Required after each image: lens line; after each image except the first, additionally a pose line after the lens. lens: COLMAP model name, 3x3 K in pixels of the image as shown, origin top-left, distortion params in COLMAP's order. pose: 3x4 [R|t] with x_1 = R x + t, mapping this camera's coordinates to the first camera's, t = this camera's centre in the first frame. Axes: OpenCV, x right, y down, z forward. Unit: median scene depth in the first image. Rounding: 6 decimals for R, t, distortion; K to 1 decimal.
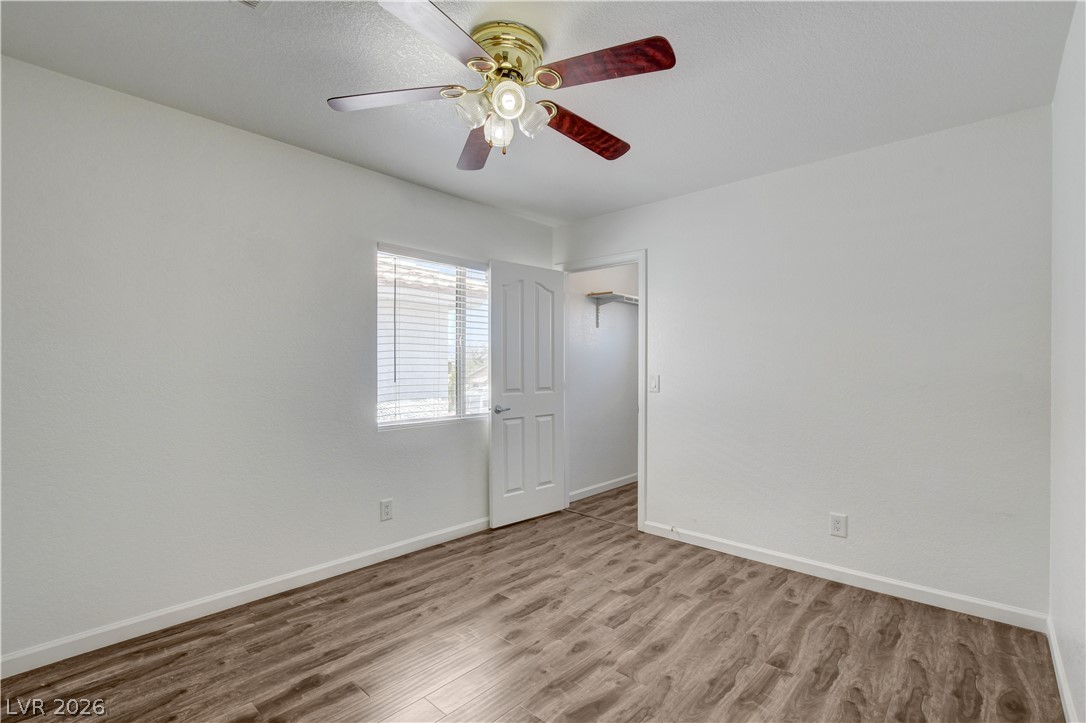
lens RADIAL K [[492.6, 0, 539.3], [0, 492.6, 357.4], [0, 0, 1]] dist [-0.015863, 0.000239]
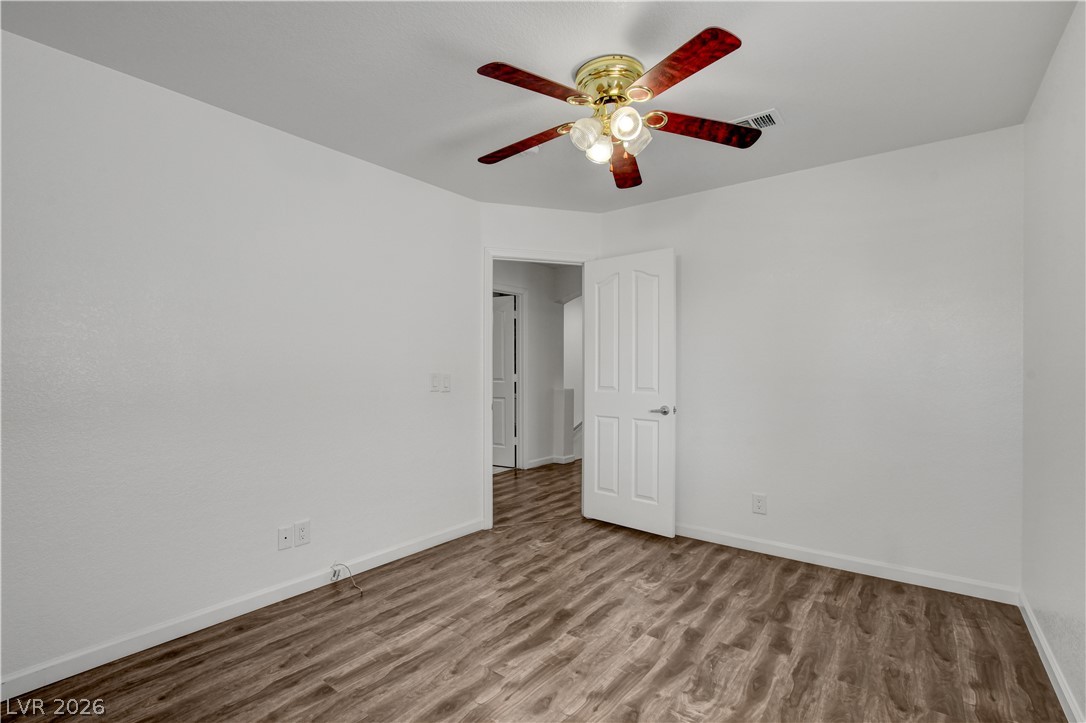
lens RADIAL K [[492.6, 0, 539.3], [0, 492.6, 357.4], [0, 0, 1]] dist [-0.015863, 0.000239]
pose [[-0.996335, -0.002542, -0.085496, 0.137783], [0.000790, 0.999242, -0.038910, 0.034200], [0.085530, -0.038835, -0.995578, 1.587934]]
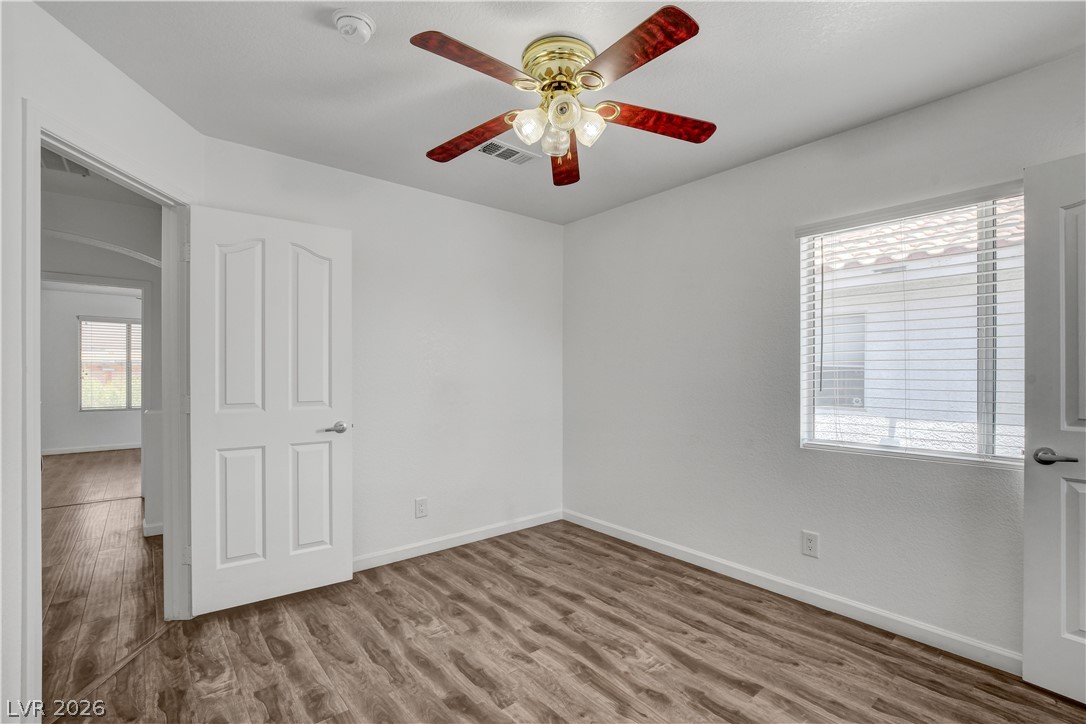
lens RADIAL K [[492.6, 0, 539.3], [0, 492.6, 357.9], [0, 0, 1]] dist [-0.015863, 0.000239]
pose [[-0.137482, -0.026908, -0.990139, 0.725867], [0.021920, 0.999303, -0.030201, 0.015273], [0.990262, -0.025856, -0.136797, 0.839277]]
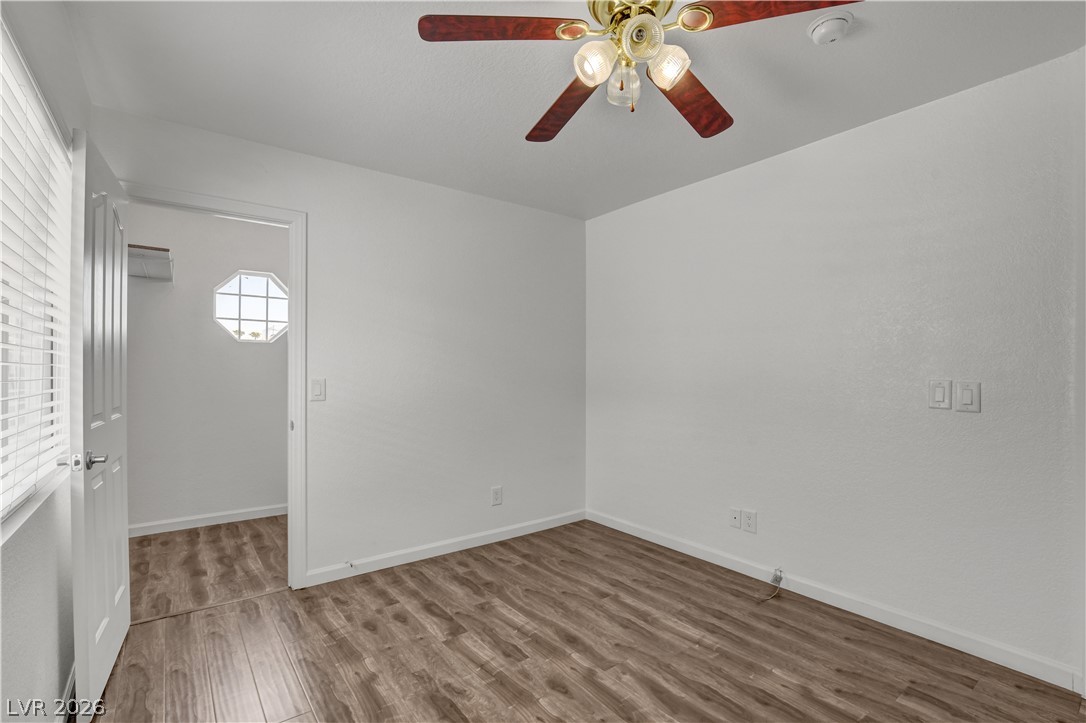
lens RADIAL K [[492.6, 0, 539.3], [0, 492.6, 357.4], [0, 0, 1]] dist [-0.015863, 0.000239]
pose [[0.173996, 0.025406, 0.984419, -0.691914], [-0.020838, 0.999538, -0.022113, 0.018114], [-0.984526, -0.016666, 0.174445, 0.768610]]
